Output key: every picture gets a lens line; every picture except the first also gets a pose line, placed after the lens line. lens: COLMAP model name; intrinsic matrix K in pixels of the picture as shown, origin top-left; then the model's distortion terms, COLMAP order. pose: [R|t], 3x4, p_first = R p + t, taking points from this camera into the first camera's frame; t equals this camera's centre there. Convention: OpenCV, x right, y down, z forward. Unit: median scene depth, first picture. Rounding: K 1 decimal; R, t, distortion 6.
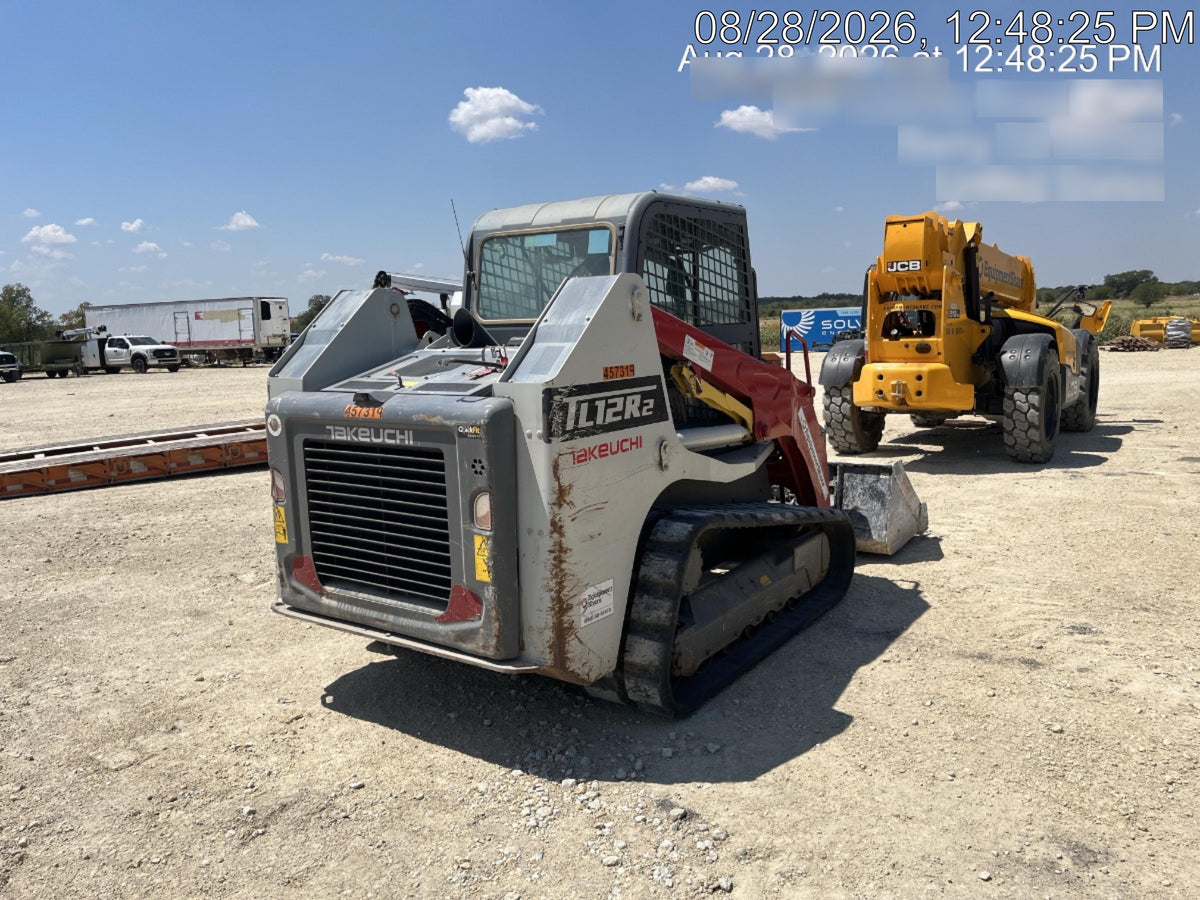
lens RADIAL K [[935.5, 0, 603.4], [0, 935.5, 447.7], [0, 0, 1]] dist [0.050329, -0.004461]
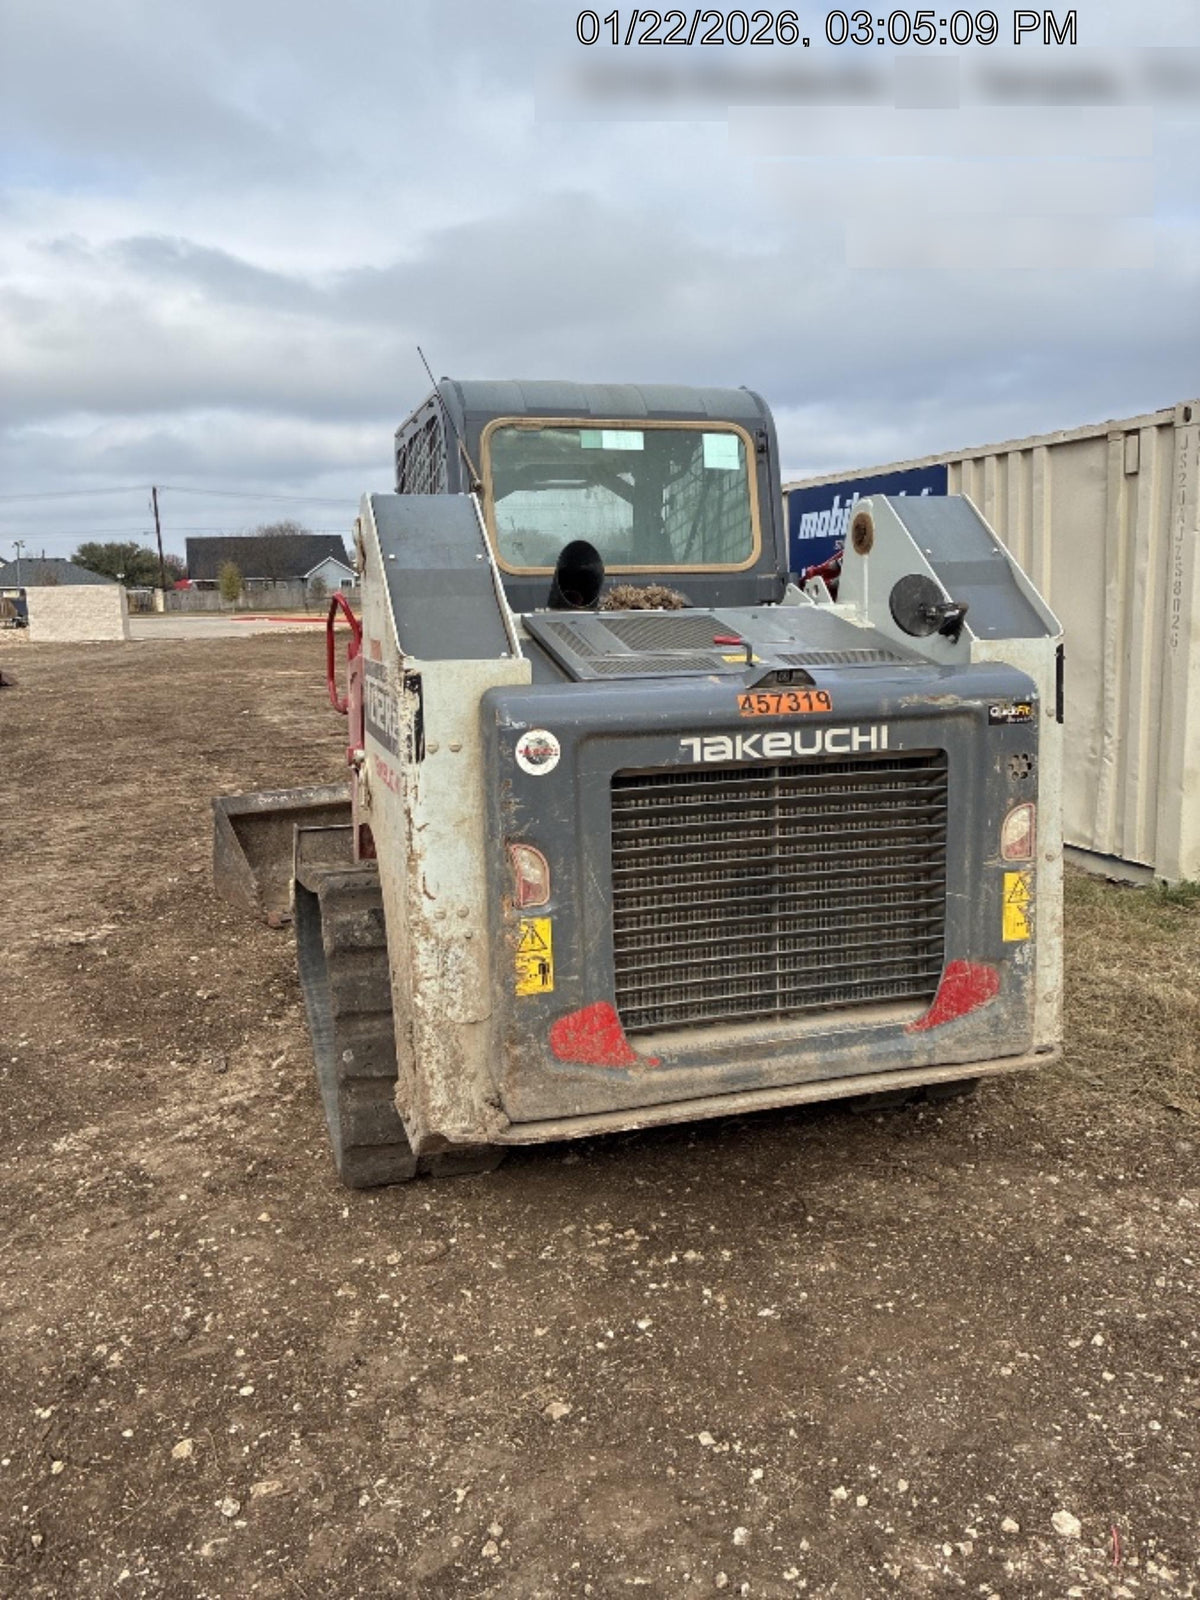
lens RADIAL K [[1247.3, 0, 602.8], [0, 1247.3, 794.6], [0, 0, 1]] dist [0.050329, -0.004461]
pose [[0.608038, -0.103114, 0.787183, -0.905070], [0.118350, 0.992223, 0.038555, -0.025249], [-0.785037, 0.069720, 0.615513, 0.618728]]
